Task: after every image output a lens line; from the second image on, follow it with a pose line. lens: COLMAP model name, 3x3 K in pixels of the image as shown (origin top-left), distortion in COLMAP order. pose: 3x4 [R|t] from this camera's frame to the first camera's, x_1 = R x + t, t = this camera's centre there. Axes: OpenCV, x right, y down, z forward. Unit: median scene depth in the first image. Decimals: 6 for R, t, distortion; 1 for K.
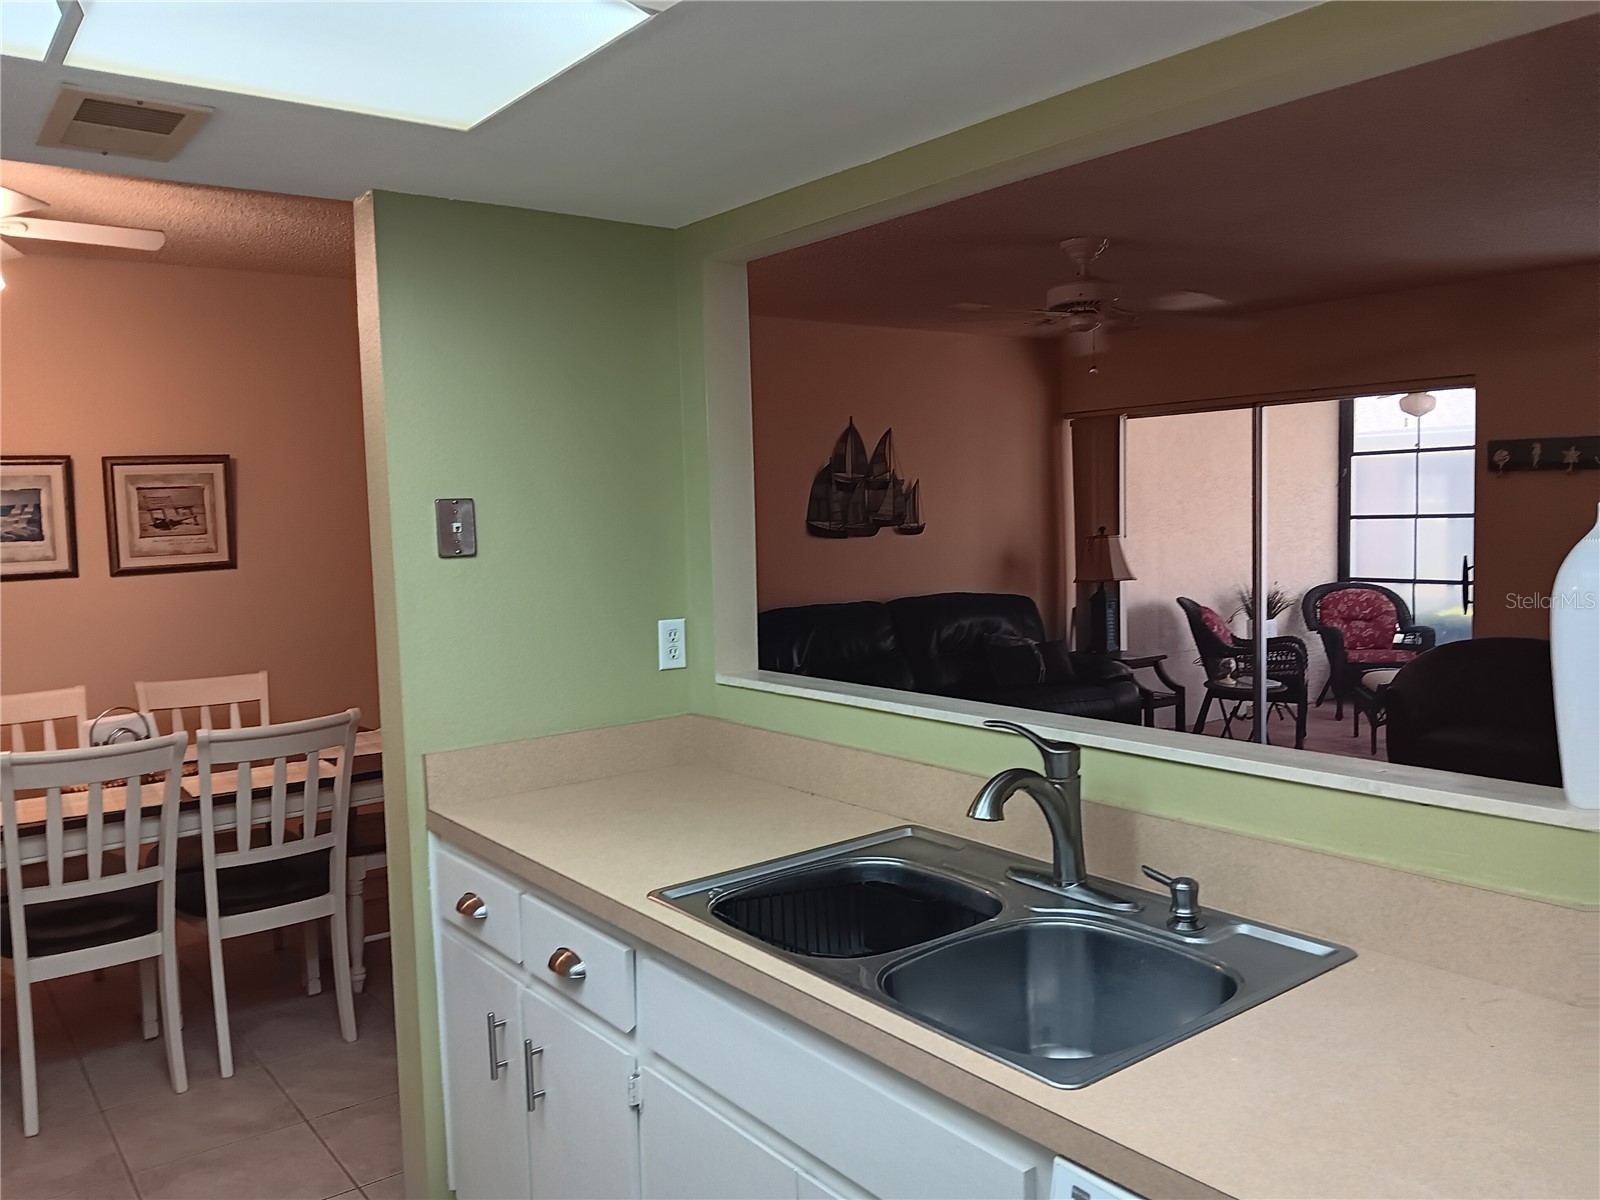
lens RADIAL K [[1247.3, 0, 794.1], [0, 1247.3, 611.4], [0, 0, 1]] dist [-0.012406, -0.026379]
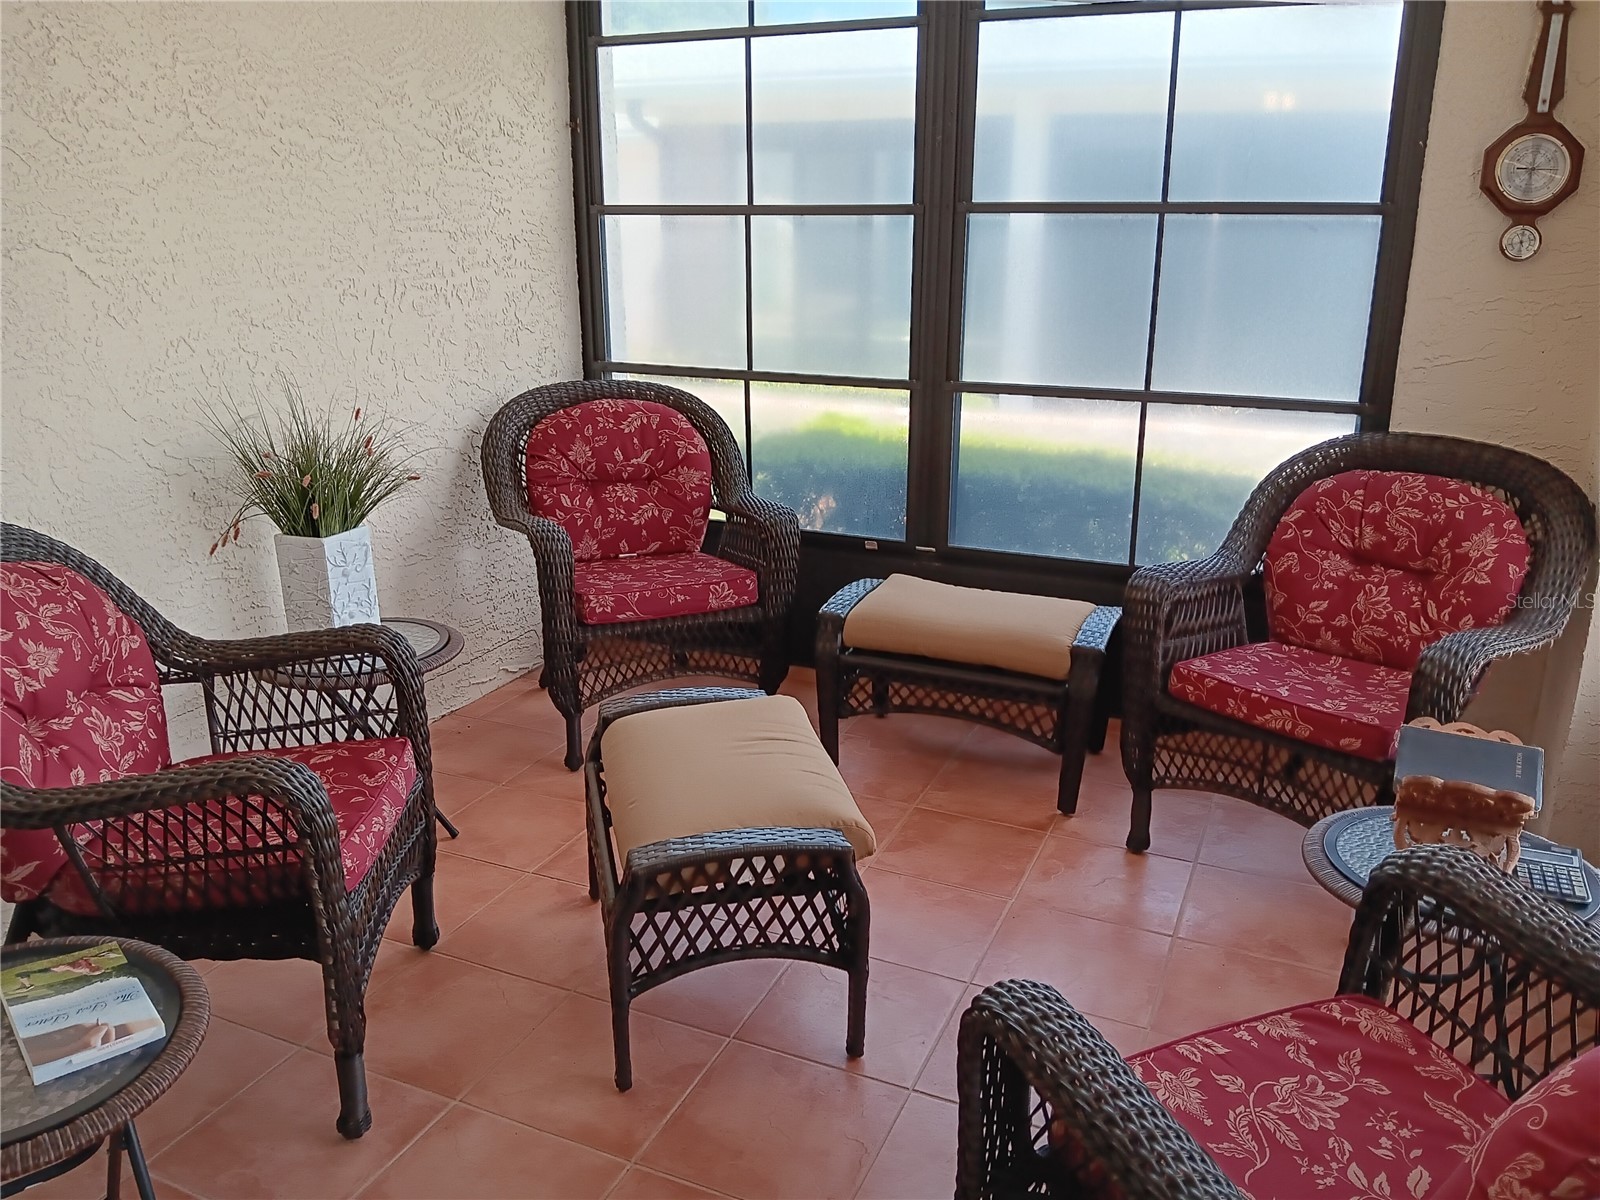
lens RADIAL K [[1247.3, 0, 808.5], [0, 1247.3, 603.4], [0, 0, 1]] dist [-0.012406, -0.026379]
pose [[0.876787, -0.115671, 0.466759, 0.316034], [0.007350, 0.973749, 0.227507, -0.045012], [-0.480822, -0.196044, 0.854621, 0.624275]]
